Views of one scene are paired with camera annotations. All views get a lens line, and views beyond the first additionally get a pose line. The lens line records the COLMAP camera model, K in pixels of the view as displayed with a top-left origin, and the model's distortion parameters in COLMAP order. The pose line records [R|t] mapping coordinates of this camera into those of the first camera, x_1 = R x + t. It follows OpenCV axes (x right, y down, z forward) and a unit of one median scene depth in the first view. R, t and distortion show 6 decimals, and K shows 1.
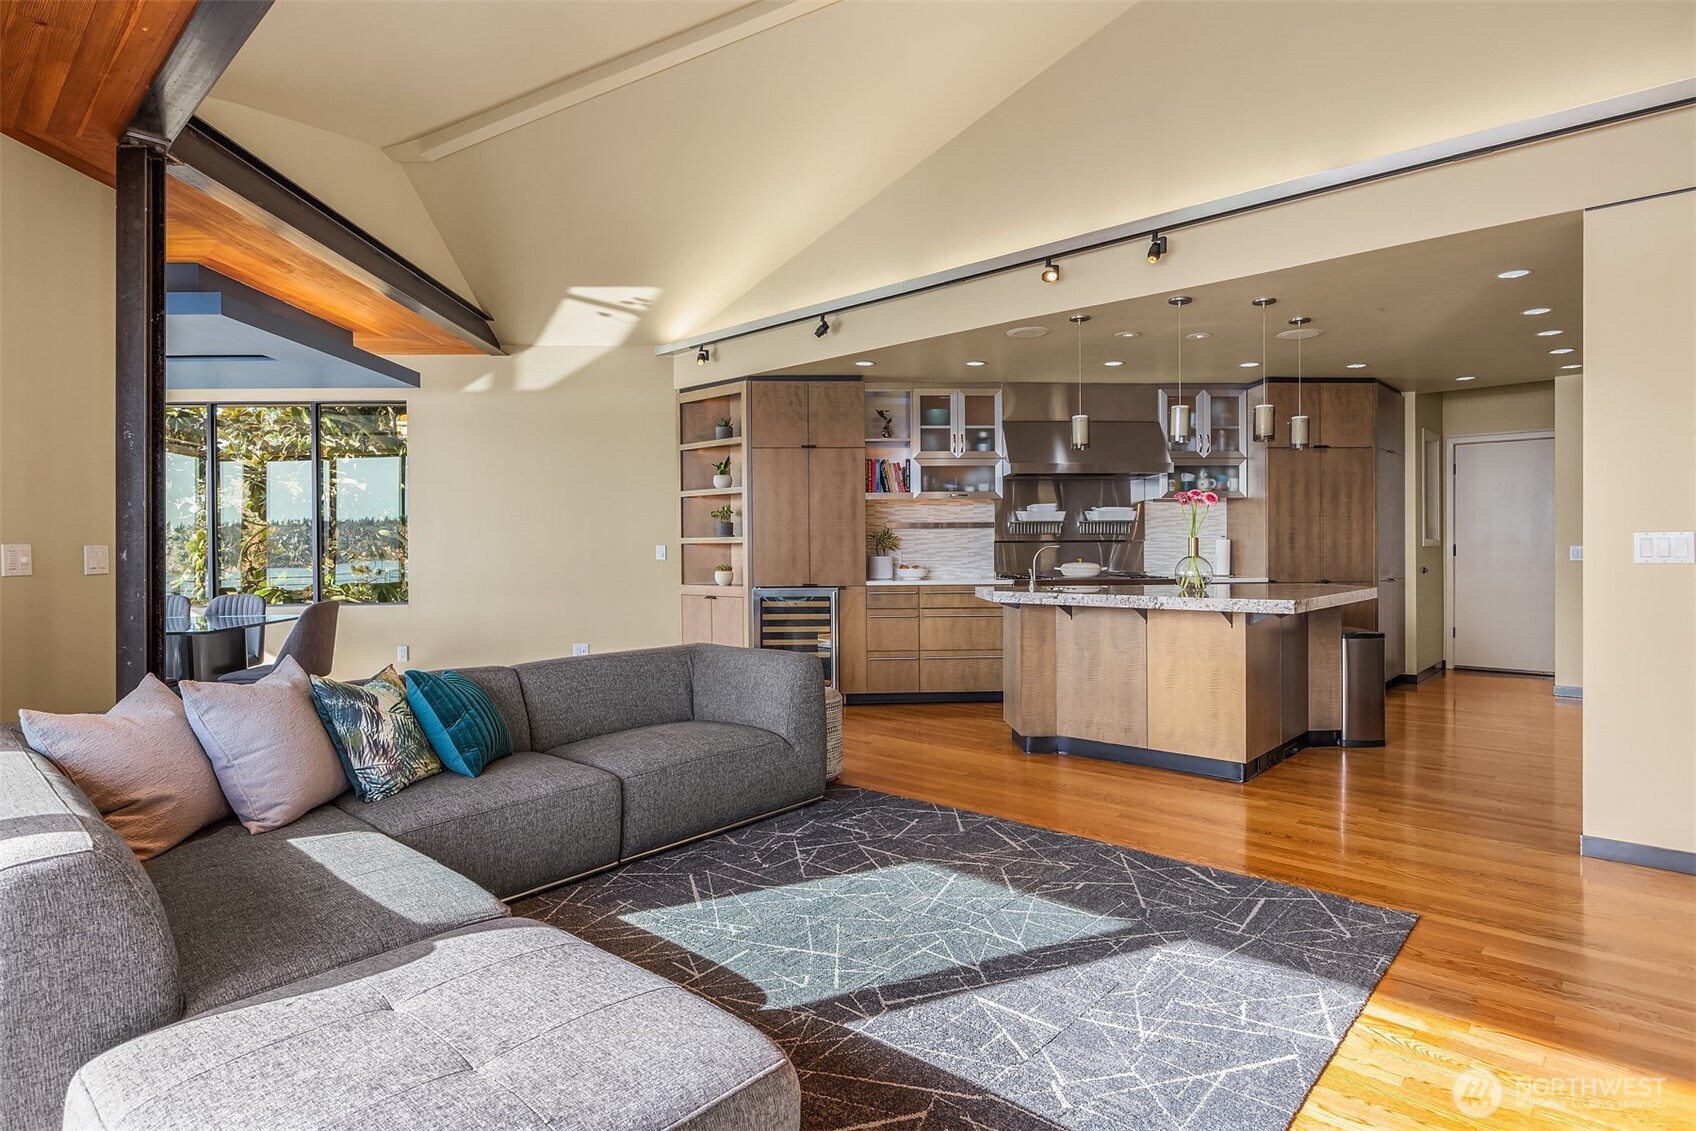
lens RADIAL K [[885.8, 0, 880.3], [0, 885.8, 539.8], [0, 0, 1]] dist [0.004705, 0.000707]
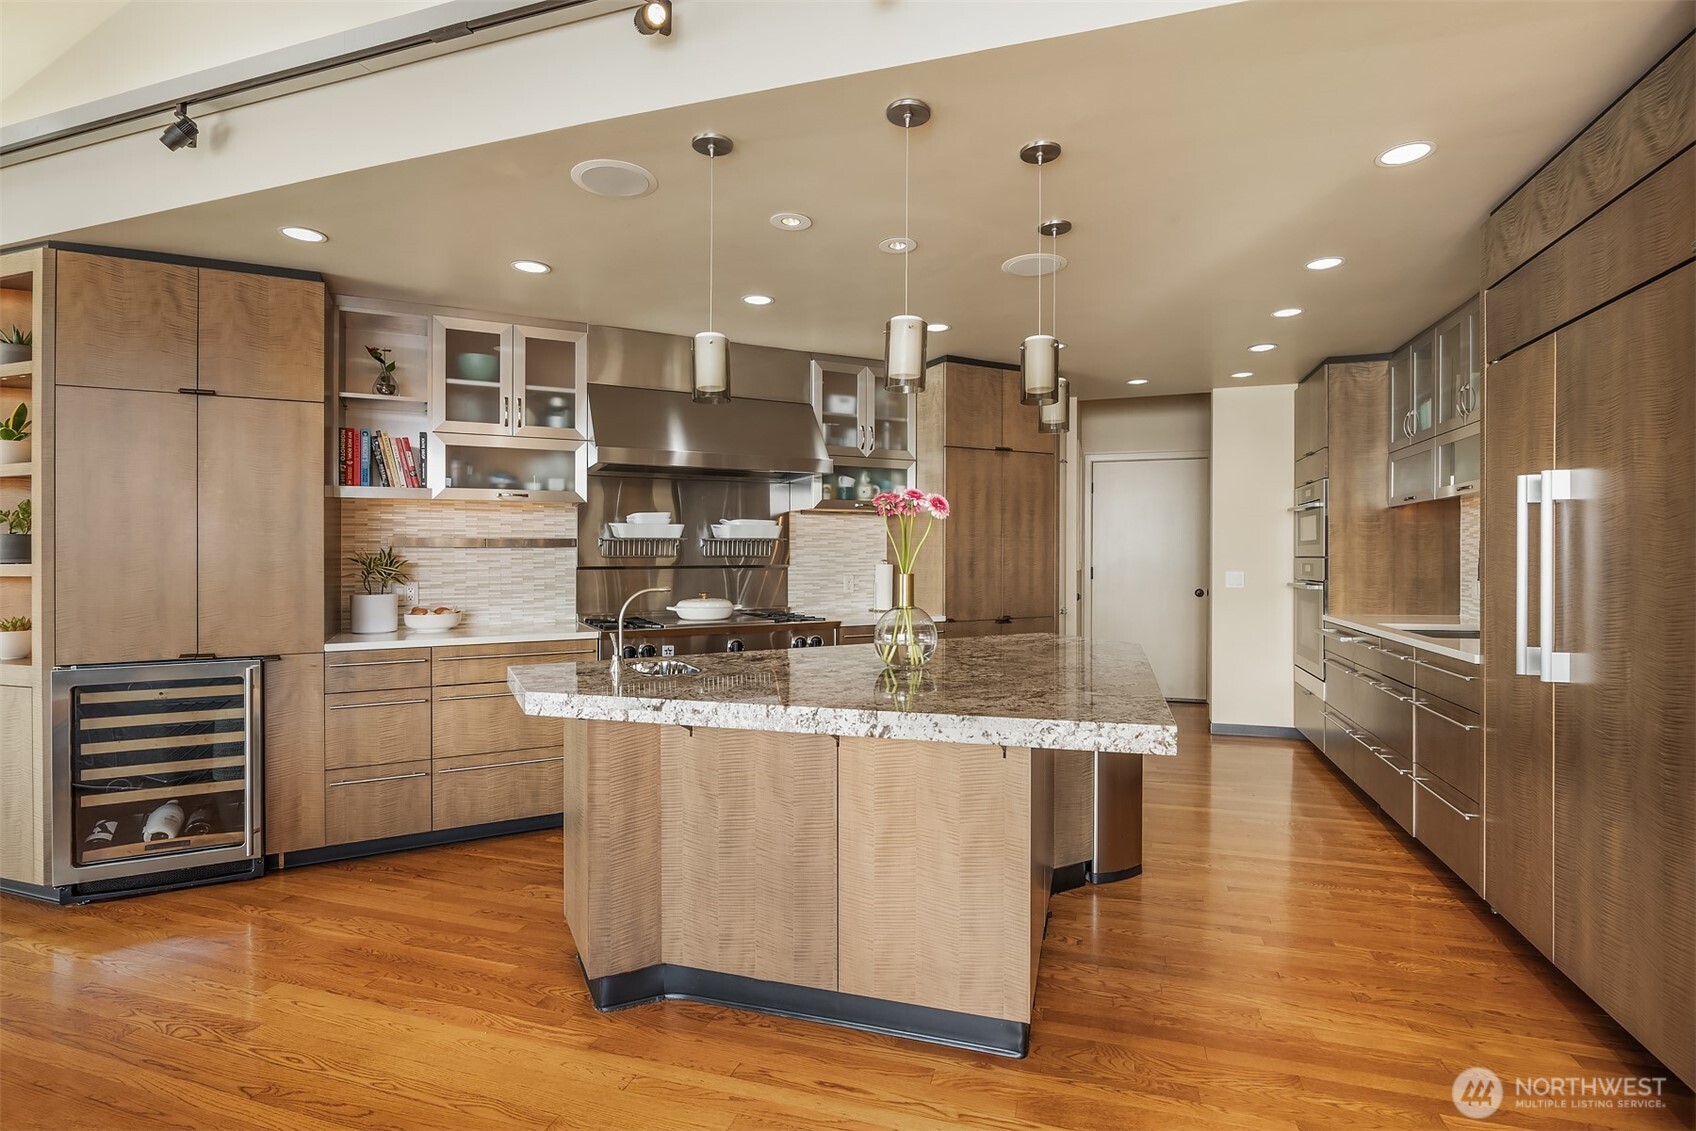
lens RADIAL K [[810.4, 0, 841.9], [0, 810.4, 553.8], [0, 0, 1]] dist [-0.027934, -0.000428]
pose [[0.922865, 0.004428, 0.385098, 0.089532], [-0.005690, 0.999982, 0.002139, -0.012411], [-0.385082, -0.004166, 0.922873, 0.414222]]
